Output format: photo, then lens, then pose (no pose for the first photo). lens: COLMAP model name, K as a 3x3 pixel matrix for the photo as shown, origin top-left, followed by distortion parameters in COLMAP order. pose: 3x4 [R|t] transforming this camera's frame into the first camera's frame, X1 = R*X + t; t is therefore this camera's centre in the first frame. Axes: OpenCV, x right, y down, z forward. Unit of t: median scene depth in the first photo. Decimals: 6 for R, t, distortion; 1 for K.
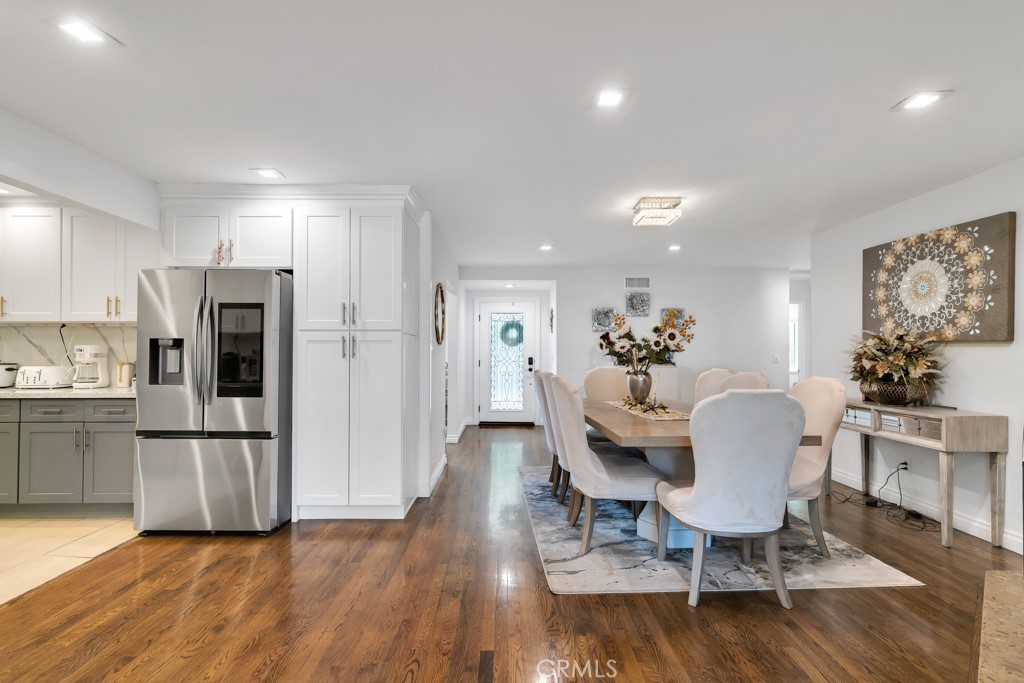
lens RADIAL K [[479.3, 0, 512.1], [0, 479.3, 346.5], [0, 0, 1]] dist [-0.003157, 0.002289]
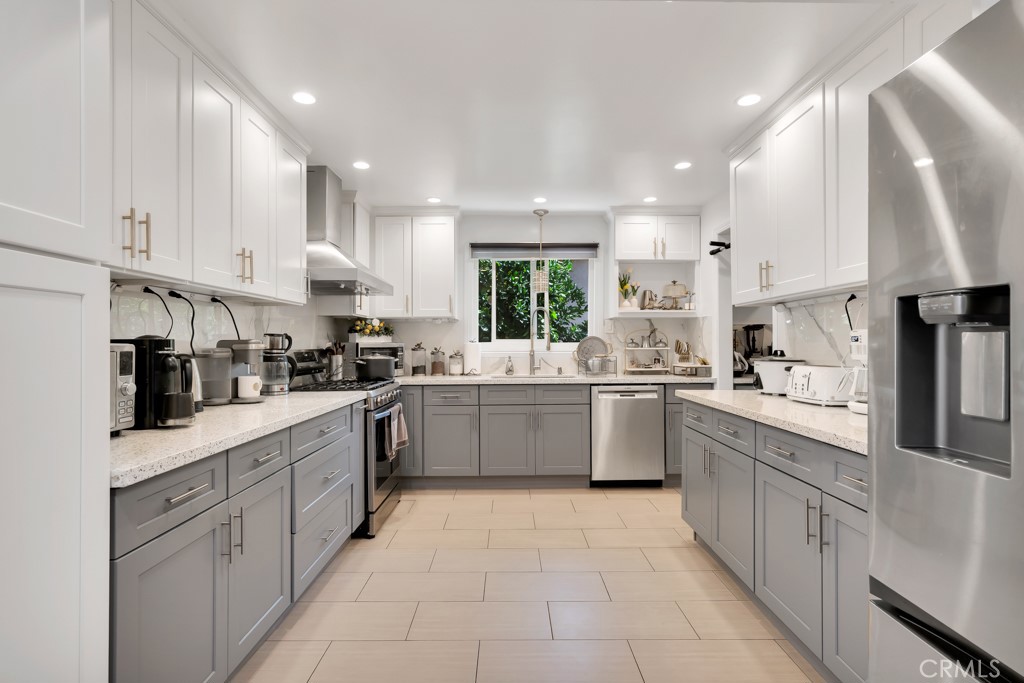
lens RADIAL K [[479.3, 0, 511.1], [0, 479.3, 341.8], [0, 0, 1]] dist [-0.003157, 0.002289]
pose [[-0.019209, -0.005711, -0.999799, -0.437385], [0.013310, 0.999894, -0.005968, 0.009895], [0.999727, -0.013422, -0.019131, 0.742761]]
